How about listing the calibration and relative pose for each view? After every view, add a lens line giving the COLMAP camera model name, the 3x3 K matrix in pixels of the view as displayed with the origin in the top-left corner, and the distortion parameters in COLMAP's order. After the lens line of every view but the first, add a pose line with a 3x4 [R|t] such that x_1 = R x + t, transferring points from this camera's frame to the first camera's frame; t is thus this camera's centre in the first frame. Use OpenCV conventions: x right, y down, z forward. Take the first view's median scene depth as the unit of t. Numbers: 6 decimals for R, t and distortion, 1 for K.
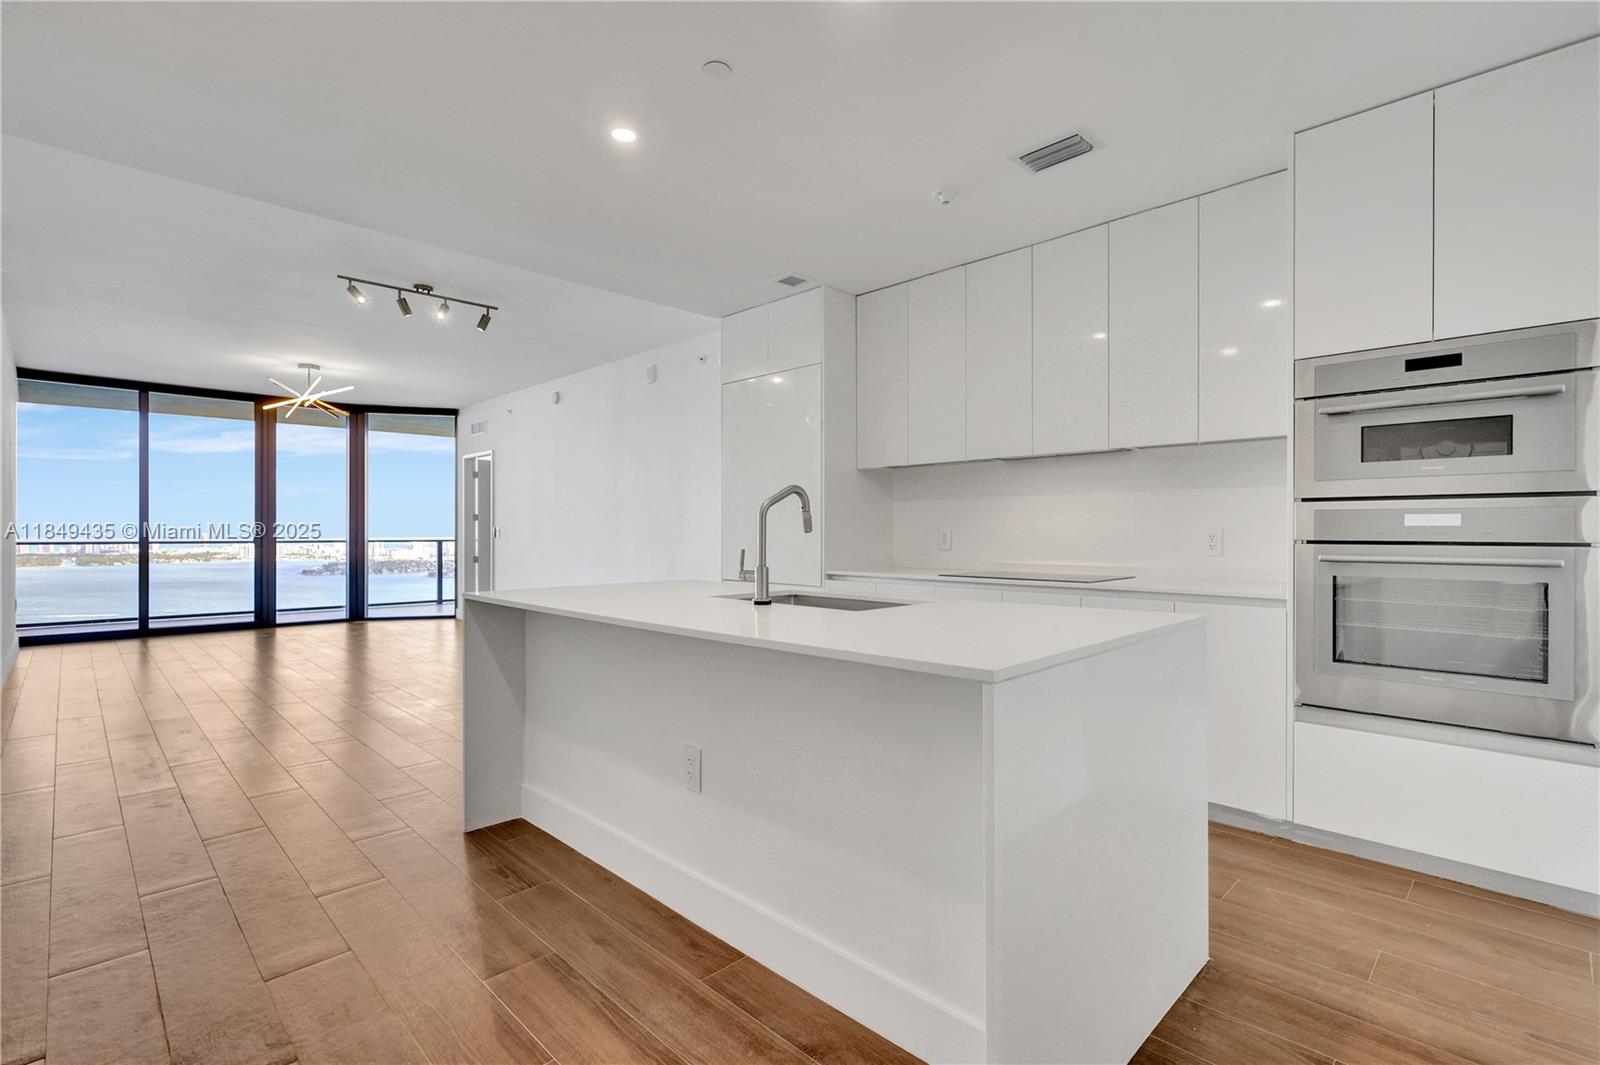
lens RADIAL K [[741.9, 0, 801.9], [0, 741.9, 535.4], [0, 0, 1]] dist [0.000702, 0.000934]
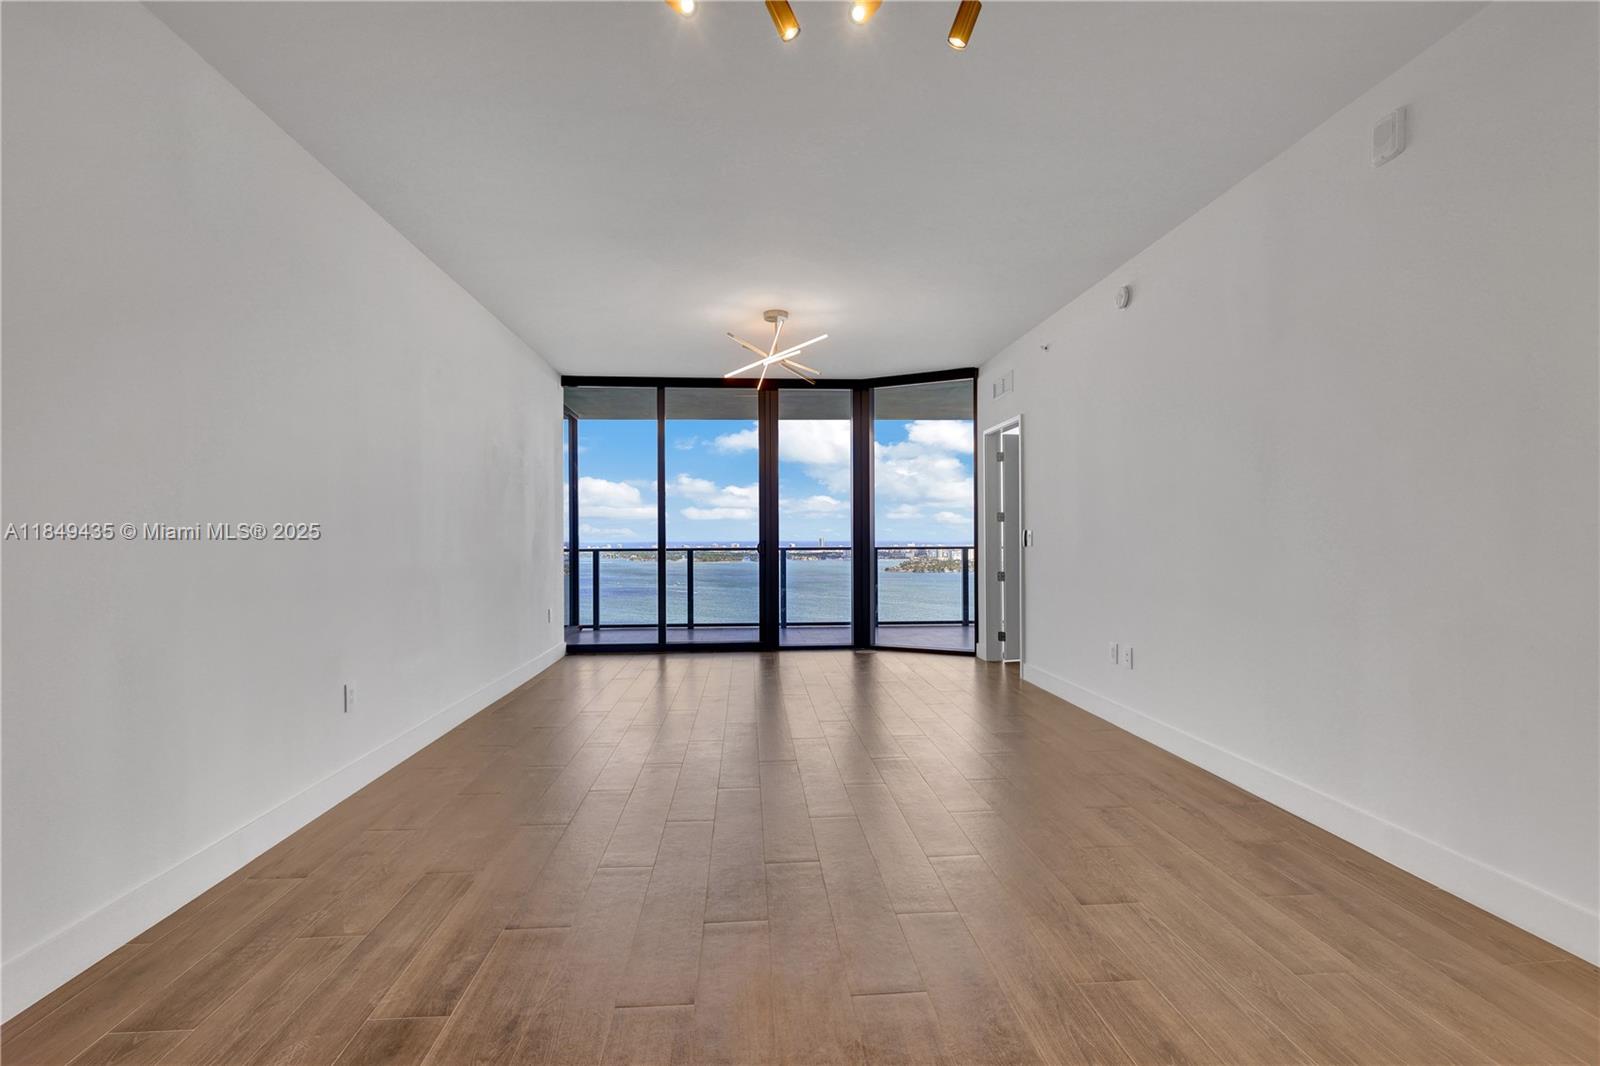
lens RADIAL K [[741.9, 0, 801.0], [0, 741.9, 530.9], [0, 0, 1]] dist [0.000702, 0.000934]
pose [[0.762011, -0.011672, -0.647459, -0.131401], [0.005570, 0.999919, -0.011470, -0.003665], [0.647540, 0.005134, 0.762014, 0.349546]]
